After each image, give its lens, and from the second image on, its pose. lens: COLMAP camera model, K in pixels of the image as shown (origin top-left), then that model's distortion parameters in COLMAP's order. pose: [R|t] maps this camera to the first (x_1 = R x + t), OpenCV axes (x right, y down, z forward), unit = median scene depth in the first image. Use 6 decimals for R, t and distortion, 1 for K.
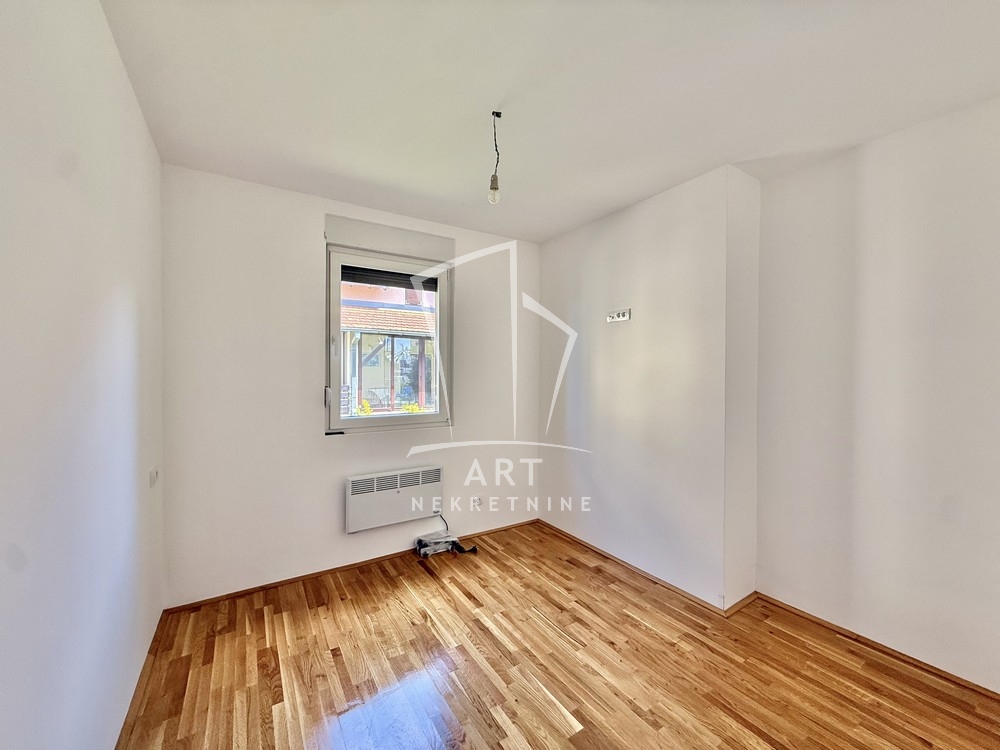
lens RADIAL K [[397.6, 0, 494.8], [0, 397.6, 374.3], [0, 0, 1]] dist [0.000454, 0.000198]
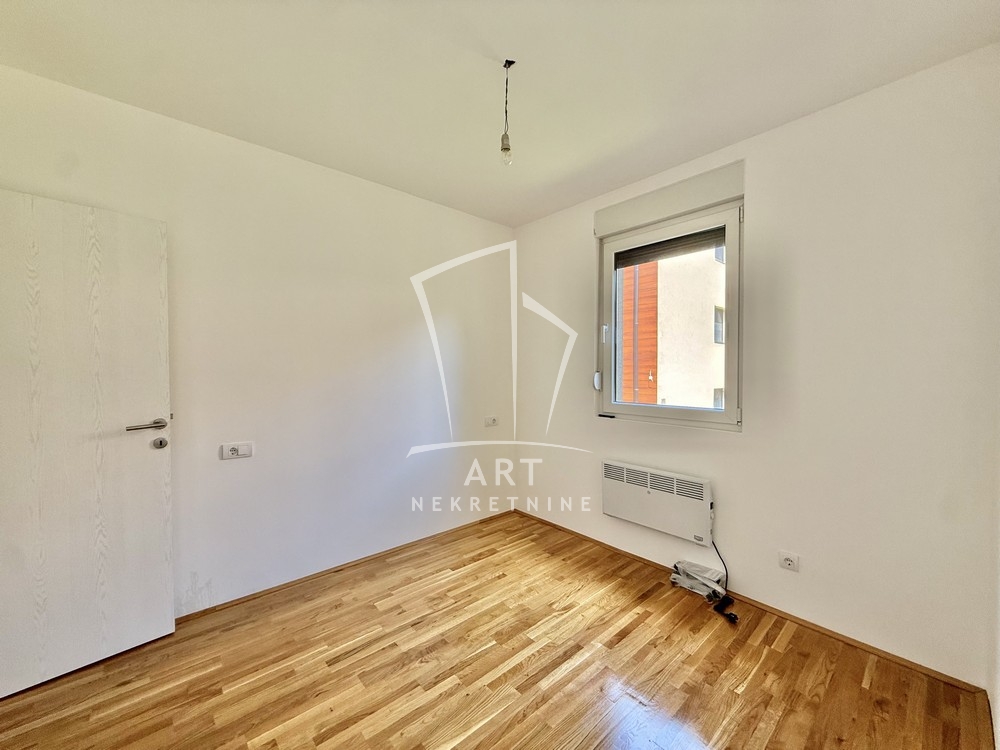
lens RADIAL K [[397.6, 0, 494.8], [0, 397.6, 374.3], [0, 0, 1]] dist [0.000454, 0.000198]
pose [[0.157585, 0.017547, -0.987350, 0.625428], [-0.003241, 0.999846, 0.017252, 0.021500], [0.987500, 0.000481, 0.157617, 0.574780]]
